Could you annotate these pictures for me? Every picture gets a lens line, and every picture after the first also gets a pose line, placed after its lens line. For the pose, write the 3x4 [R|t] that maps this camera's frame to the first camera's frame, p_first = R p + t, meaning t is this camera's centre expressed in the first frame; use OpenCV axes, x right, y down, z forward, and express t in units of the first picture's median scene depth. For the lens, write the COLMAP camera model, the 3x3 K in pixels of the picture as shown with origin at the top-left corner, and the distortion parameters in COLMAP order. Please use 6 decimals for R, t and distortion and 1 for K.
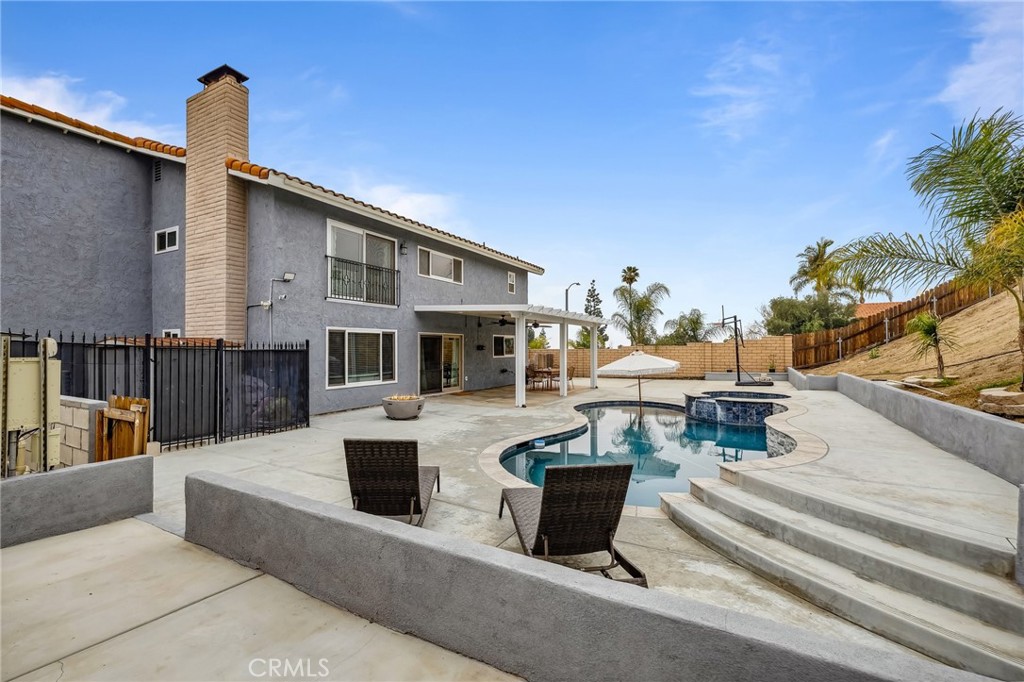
lens RADIAL K [[443.2, 0, 512.0], [0, 443.2, 341.0], [0, 0, 1]] dist [0.000660, 0.000073]
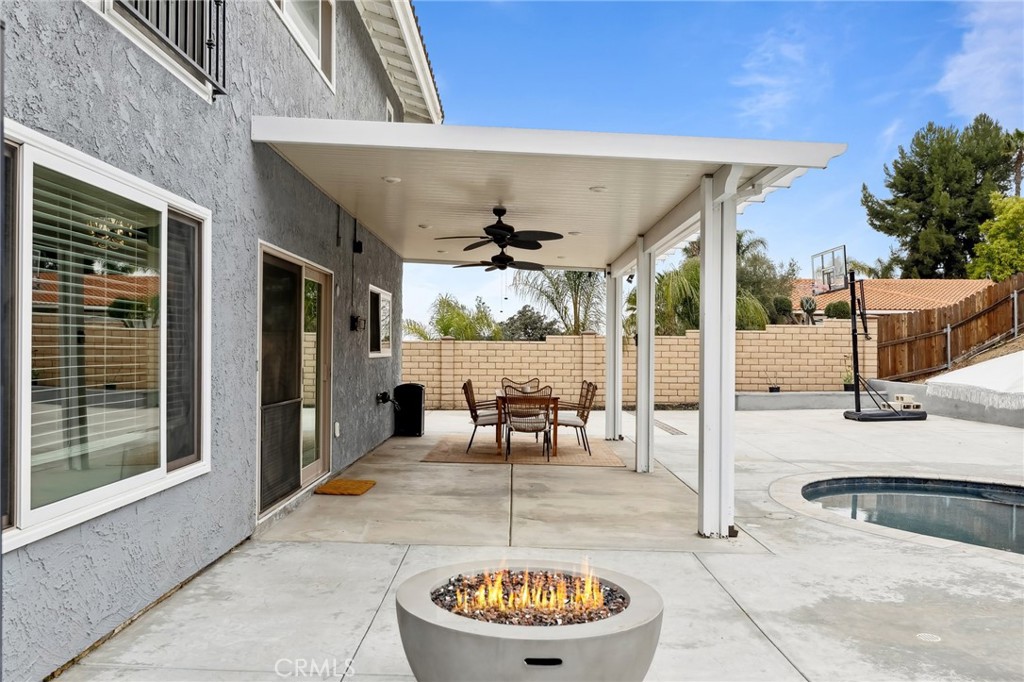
lens RADIAL K [[813.4, 0, 512.0], [0, 813.4, 341.0], [0, 0, 1]] dist [-0.002955, -0.002355]
pose [[0.870298, 0.013863, 0.492330, -0.244371], [-0.016048, 0.999871, 0.000215, 0.024346], [-0.492263, -0.008088, 0.870409, 0.465532]]
